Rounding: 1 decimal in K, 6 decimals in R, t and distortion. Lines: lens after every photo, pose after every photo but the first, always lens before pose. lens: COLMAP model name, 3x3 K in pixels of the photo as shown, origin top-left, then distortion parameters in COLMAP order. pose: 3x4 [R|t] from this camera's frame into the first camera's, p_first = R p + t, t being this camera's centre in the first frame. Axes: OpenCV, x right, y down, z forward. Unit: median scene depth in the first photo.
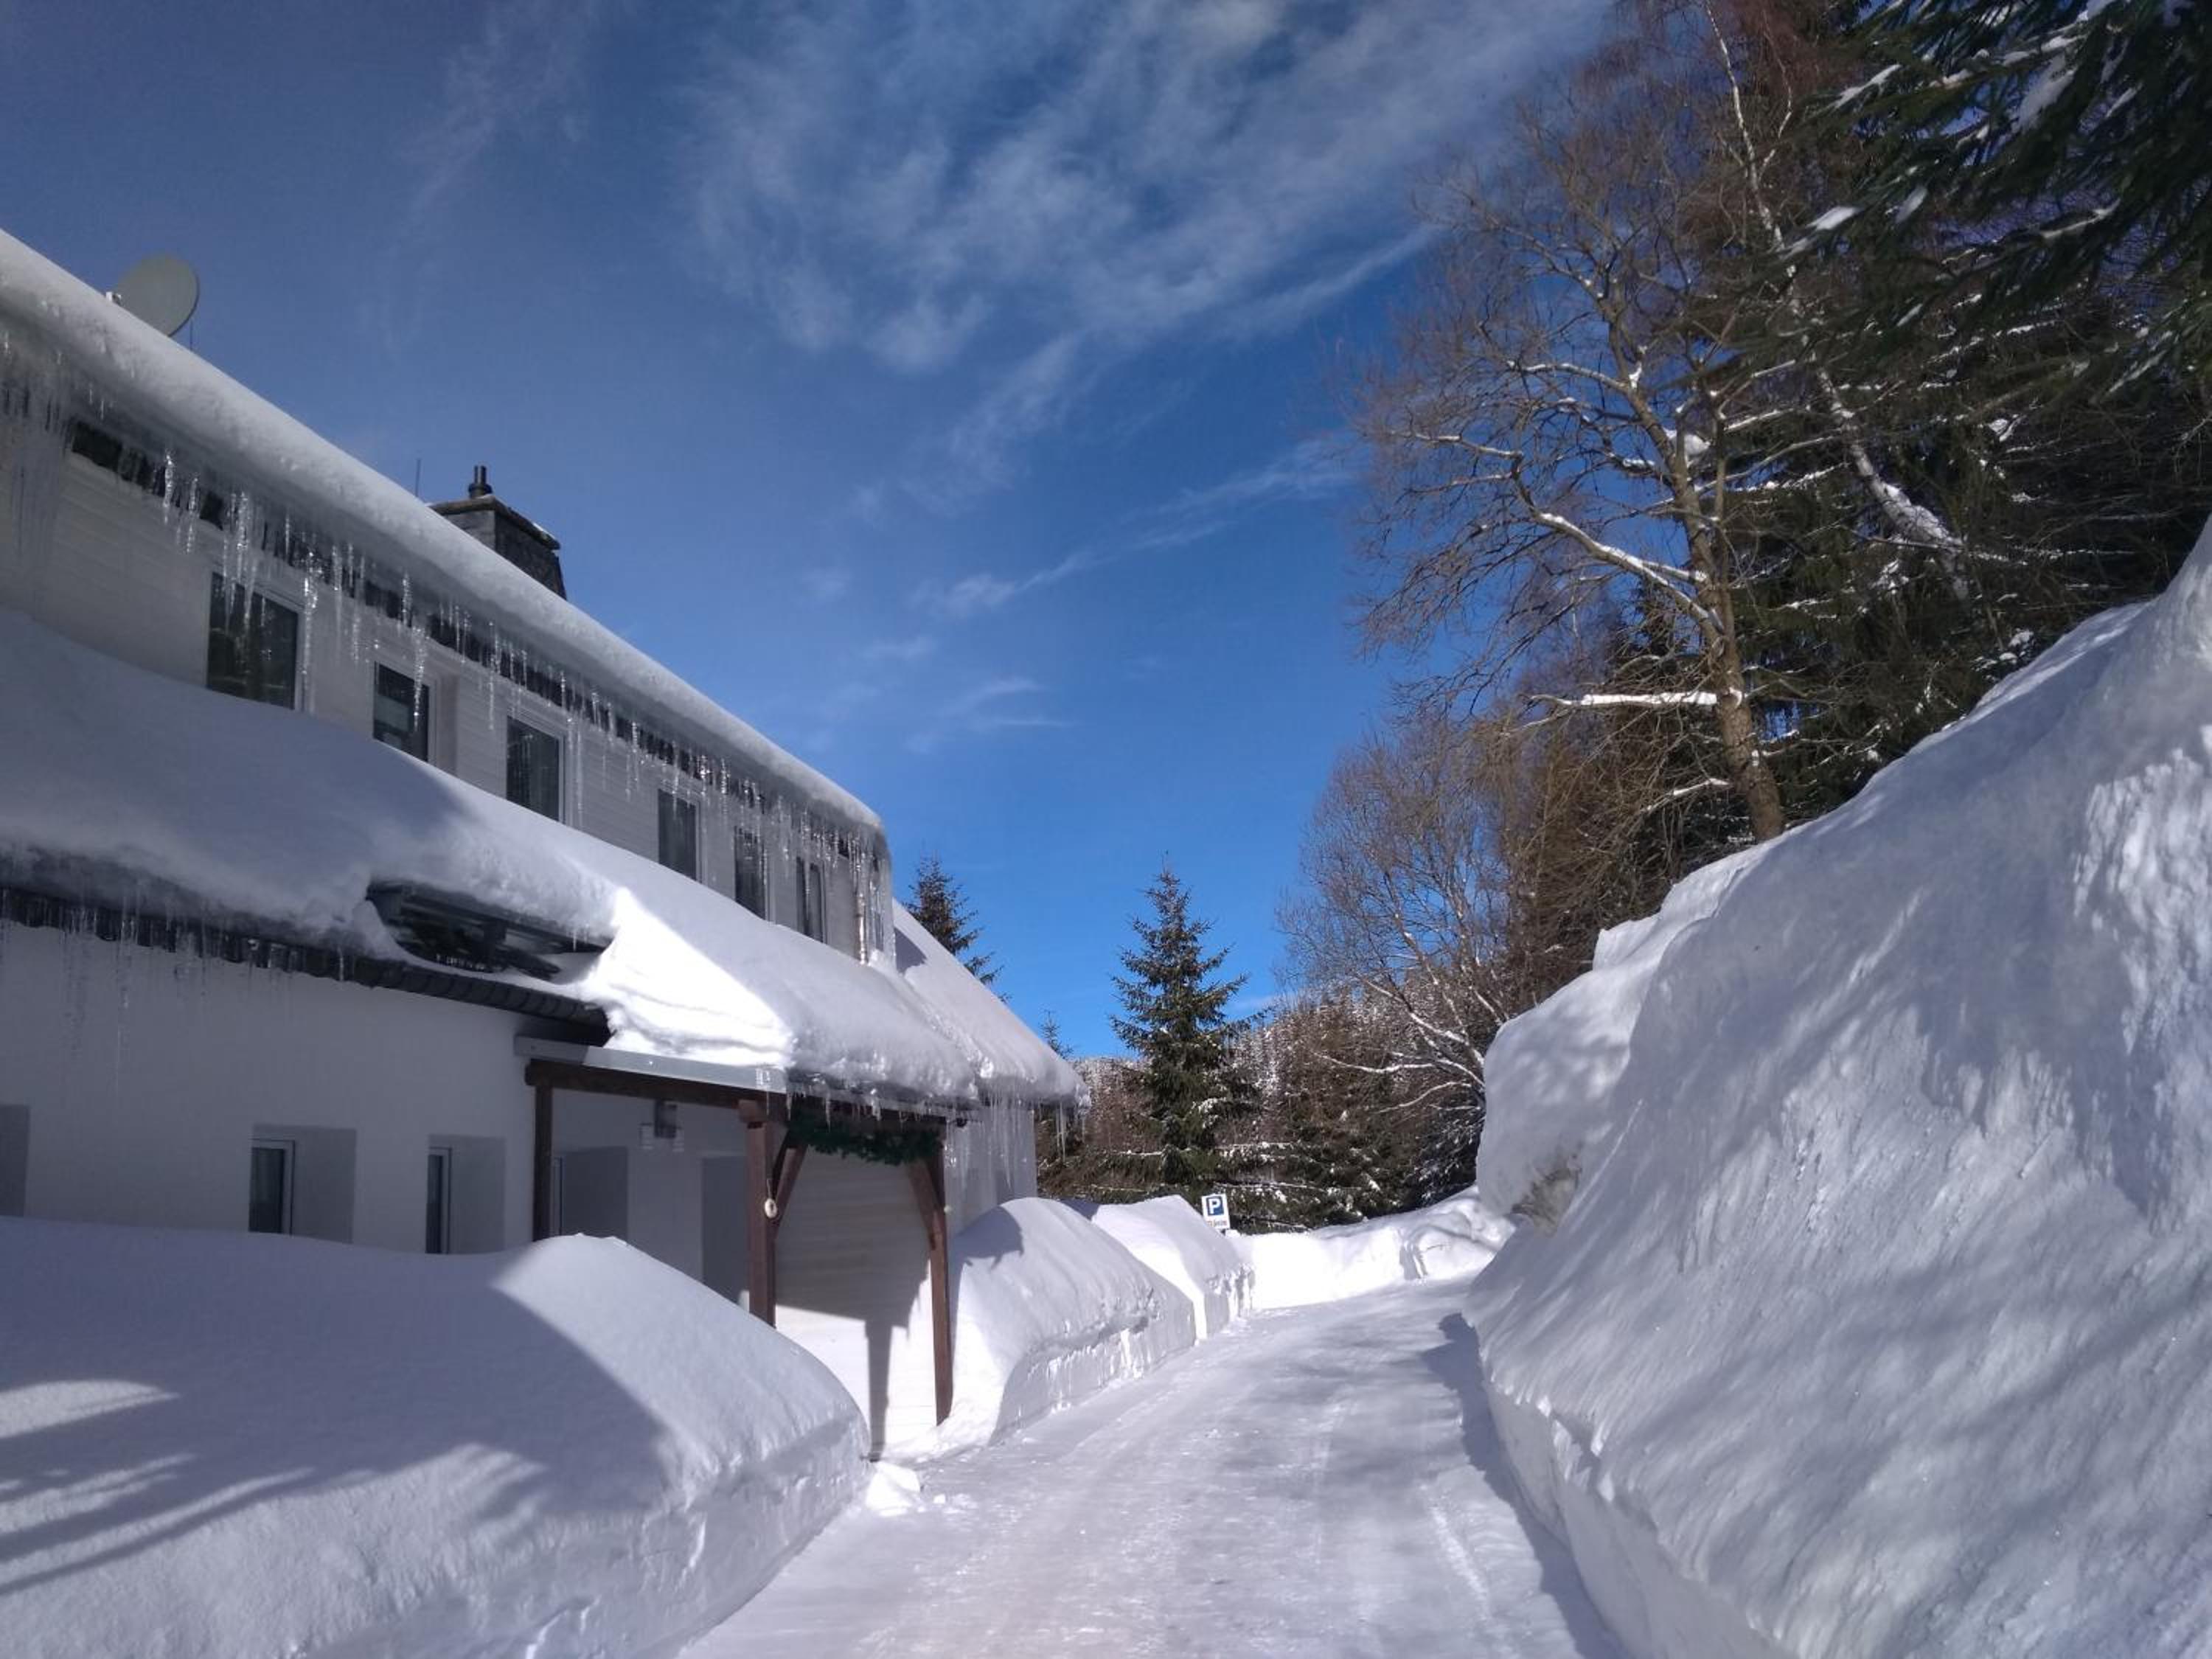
lens RADIAL K [[1627.4, 0, 1106.0], [0, 1627.4, 829.5], [0, 0, 1]] dist [-0.005208, -0.002195]
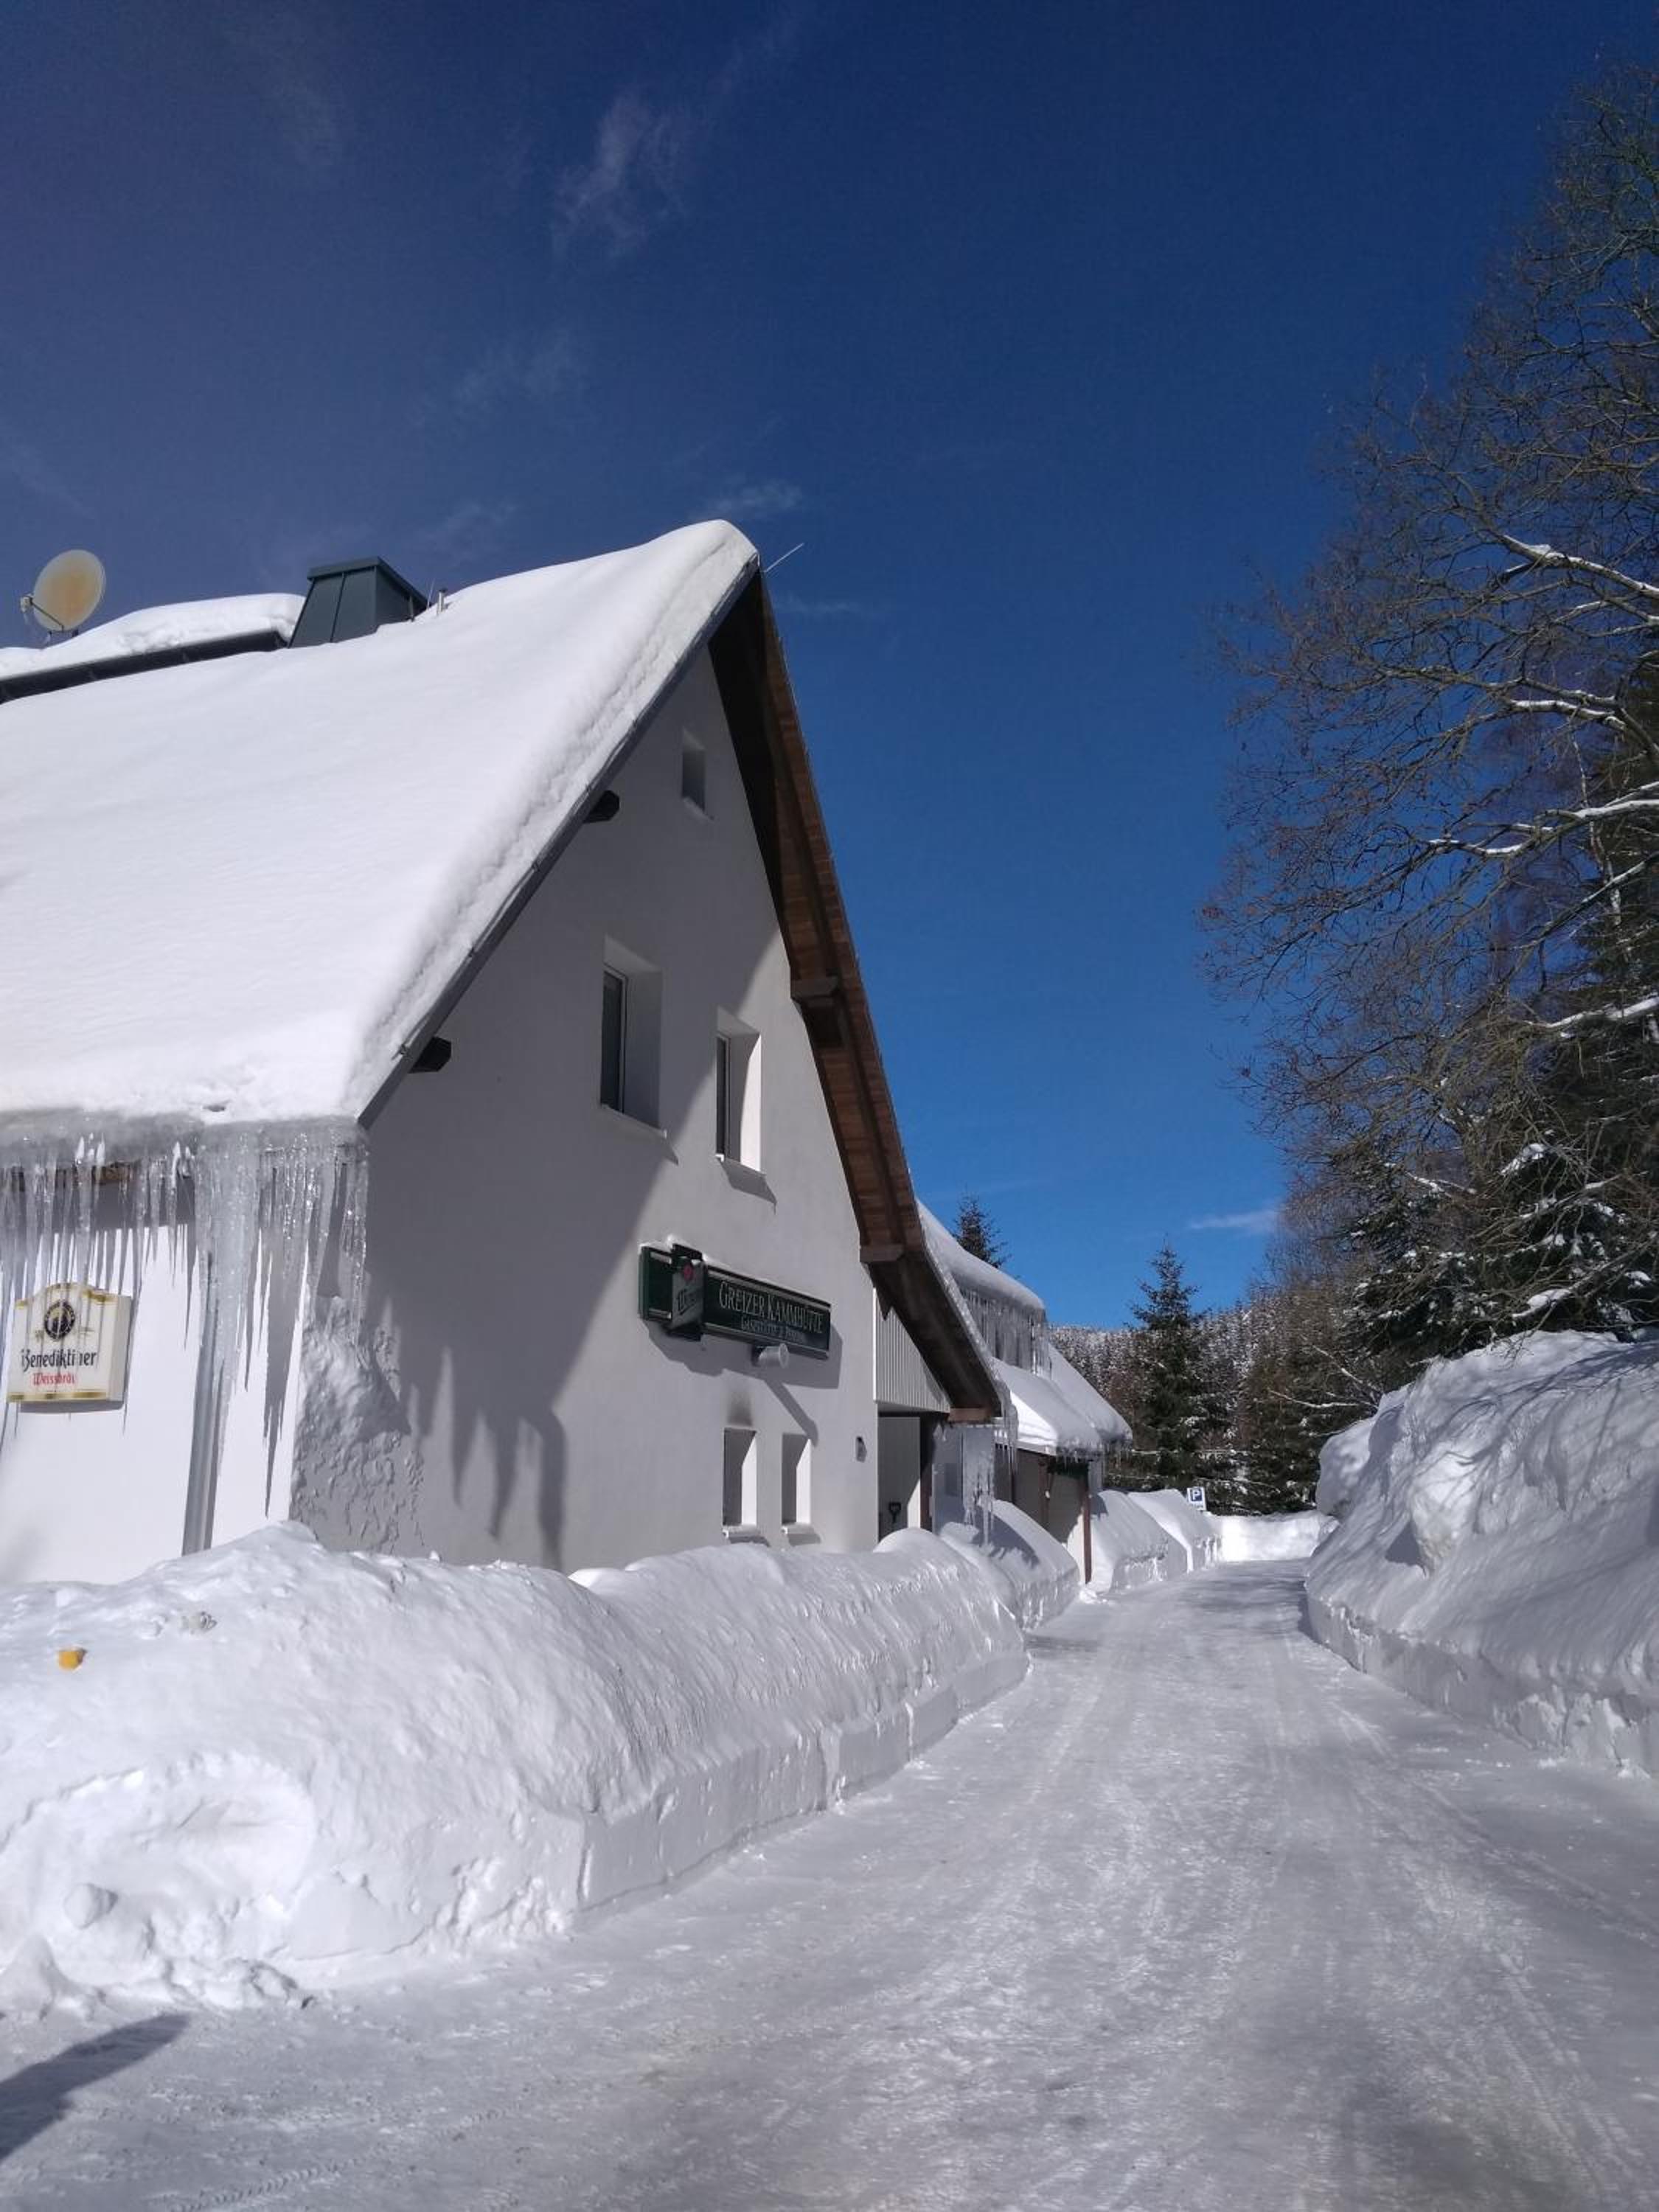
lens RADIAL K [[1627.4, 0, 829.5], [0, 1627.4, 1106.0], [0, 0, 1]] dist [-0.005208, -0.002195]
pose [[0.987331, 0.034055, -0.154974, -0.041437], [-0.032662, 0.999400, 0.011527, -0.118553], [0.155274, -0.006319, 0.987851, -0.473728]]
